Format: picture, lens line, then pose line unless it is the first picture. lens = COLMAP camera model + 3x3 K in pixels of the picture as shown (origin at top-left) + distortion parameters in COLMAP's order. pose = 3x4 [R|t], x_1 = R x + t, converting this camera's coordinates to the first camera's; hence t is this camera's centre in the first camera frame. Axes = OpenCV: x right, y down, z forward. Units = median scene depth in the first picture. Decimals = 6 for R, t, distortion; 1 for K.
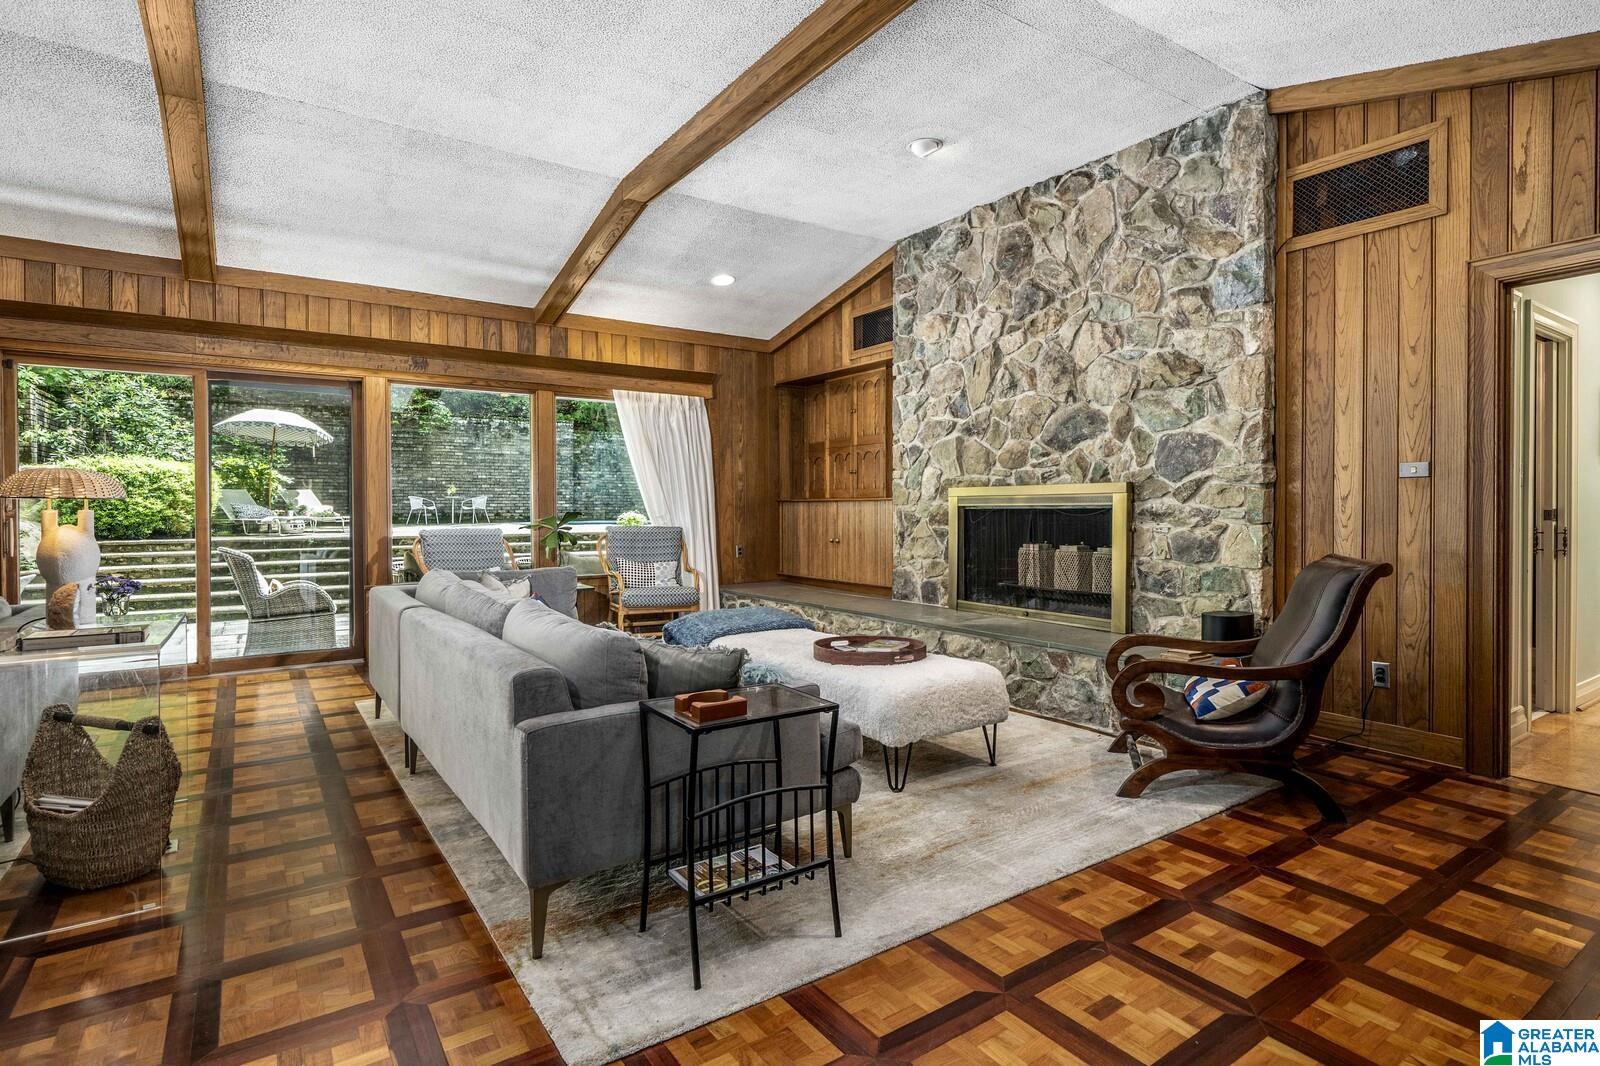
lens RADIAL K [[799.9, 0, 800.0], [0, 799.9, 533.0], [0, 0, 1]] dist [-0.001933, -0.000568]
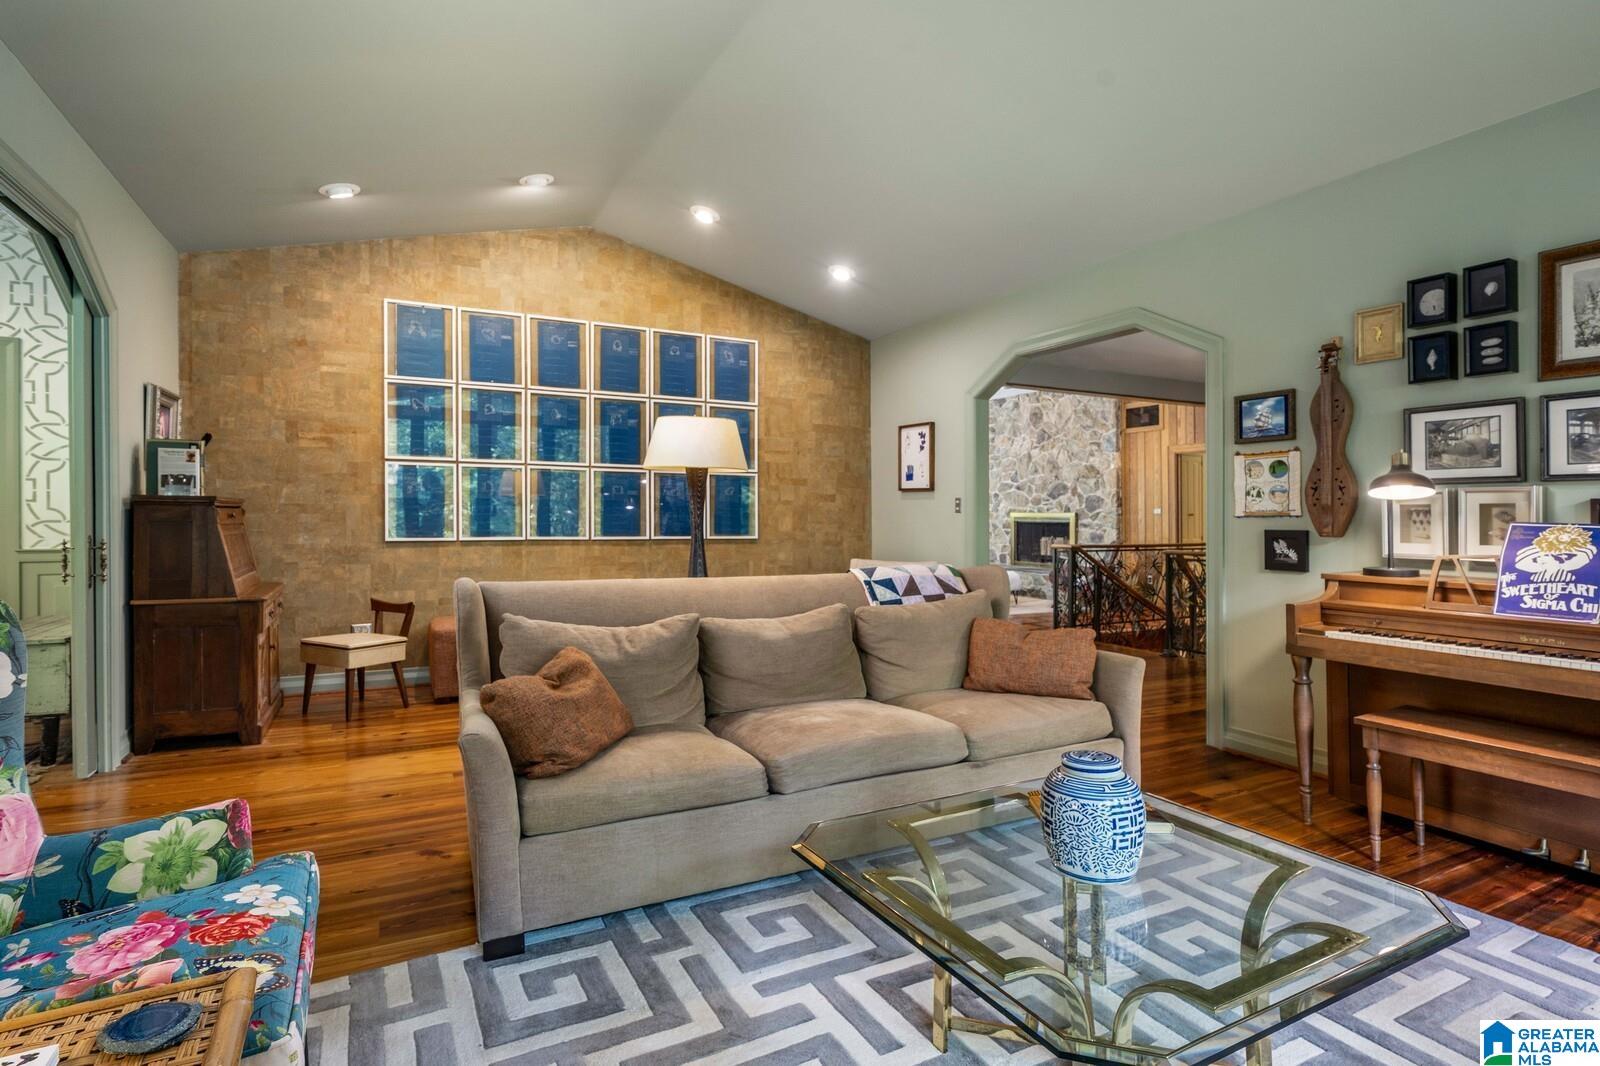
lens RADIAL K [[829.4, 0, 805.7], [0, 829.4, 518.3], [0, 0, 1]] dist [0.005316, -0.000174]
pose [[0.993237, -0.000969, -0.116099, -0.146632], [-0.001210, 0.999824, -0.018696, 0.006198], [0.116097, 0.018710, 0.993062, -1.738348]]
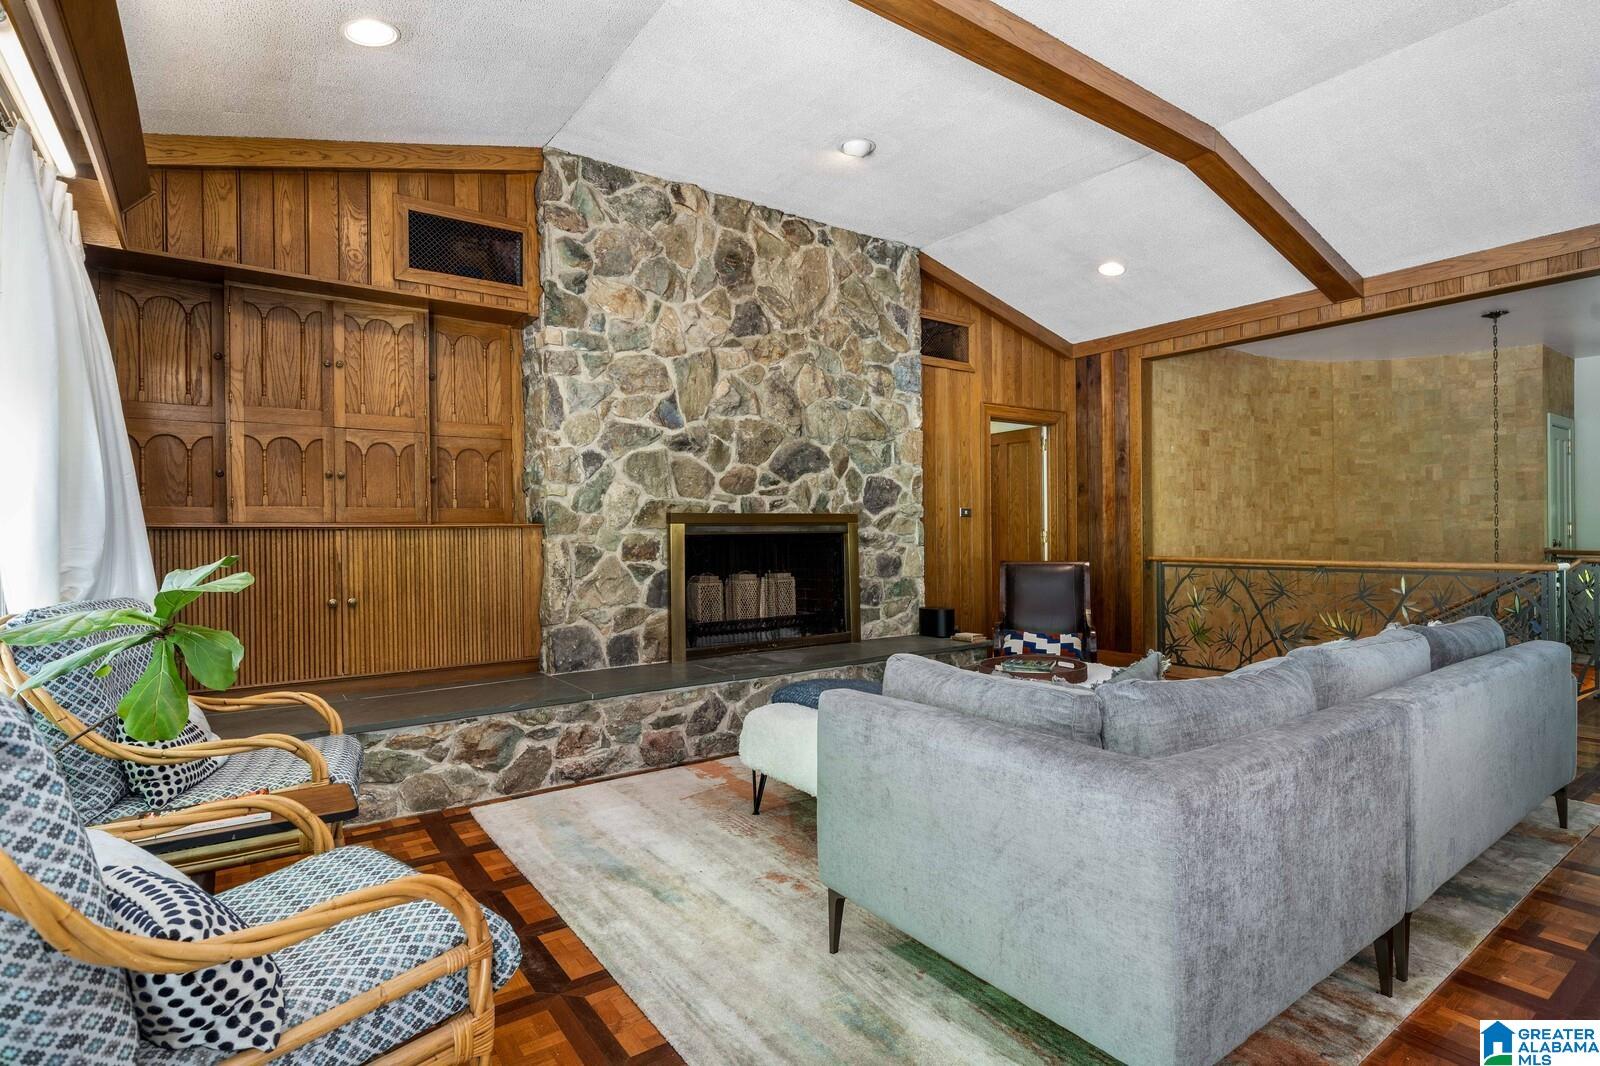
lens RADIAL K [[799.9, 0, 800.0], [0, 799.9, 533.0], [0, 0, 1]] dist [-0.001933, -0.000568]
pose [[-0.013631, -0.007318, 0.999880, -0.739911], [0.032722, 0.999434, 0.007761, -0.044845], [-0.999372, 0.032824, -0.013383, 1.051468]]
